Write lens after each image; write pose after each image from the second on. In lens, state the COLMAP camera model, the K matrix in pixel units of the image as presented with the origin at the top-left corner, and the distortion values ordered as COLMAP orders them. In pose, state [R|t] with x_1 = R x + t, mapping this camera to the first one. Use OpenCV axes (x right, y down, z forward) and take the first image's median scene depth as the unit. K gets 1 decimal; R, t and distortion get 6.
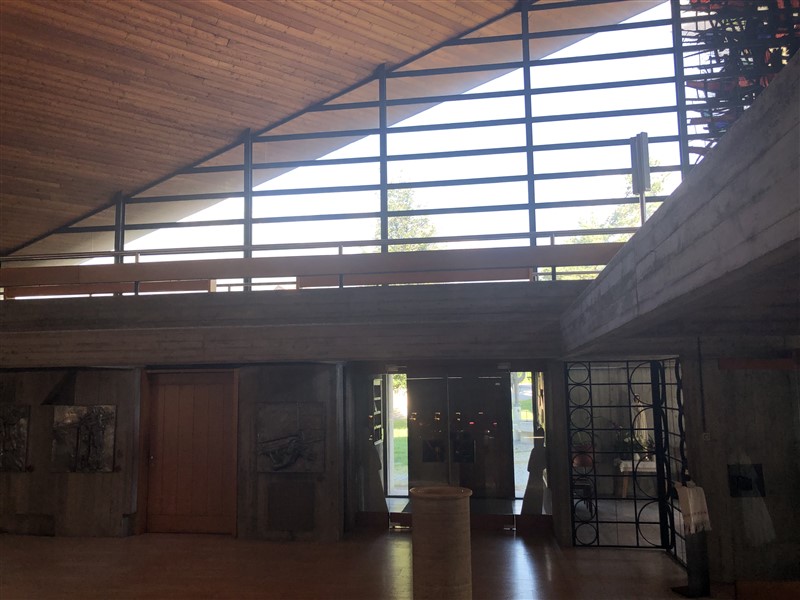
lens RADIAL K [[657.8, 0, 400.0], [0, 657.8, 300.0], [0, 0, 1]] dist [-0.000819, 0.001093]
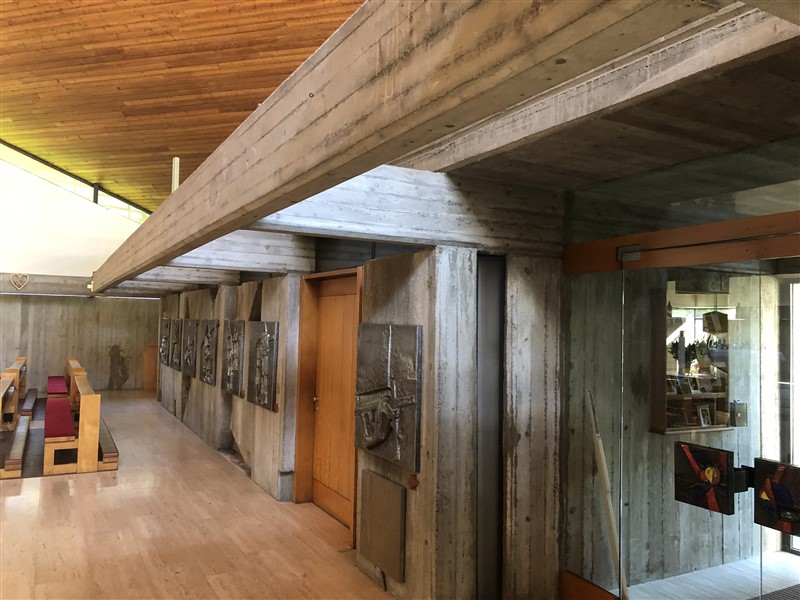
lens RADIAL K [[657.8, 0, 400.0], [0, 657.8, 300.0], [0, 0, 1]] dist [-0.000819, 0.001093]
pose [[0.606845, -0.002324, -0.794817, 0.250045], [0.078816, 0.995243, 0.057266, 0.108916], [0.790903, -0.097396, 0.604141, 0.703939]]
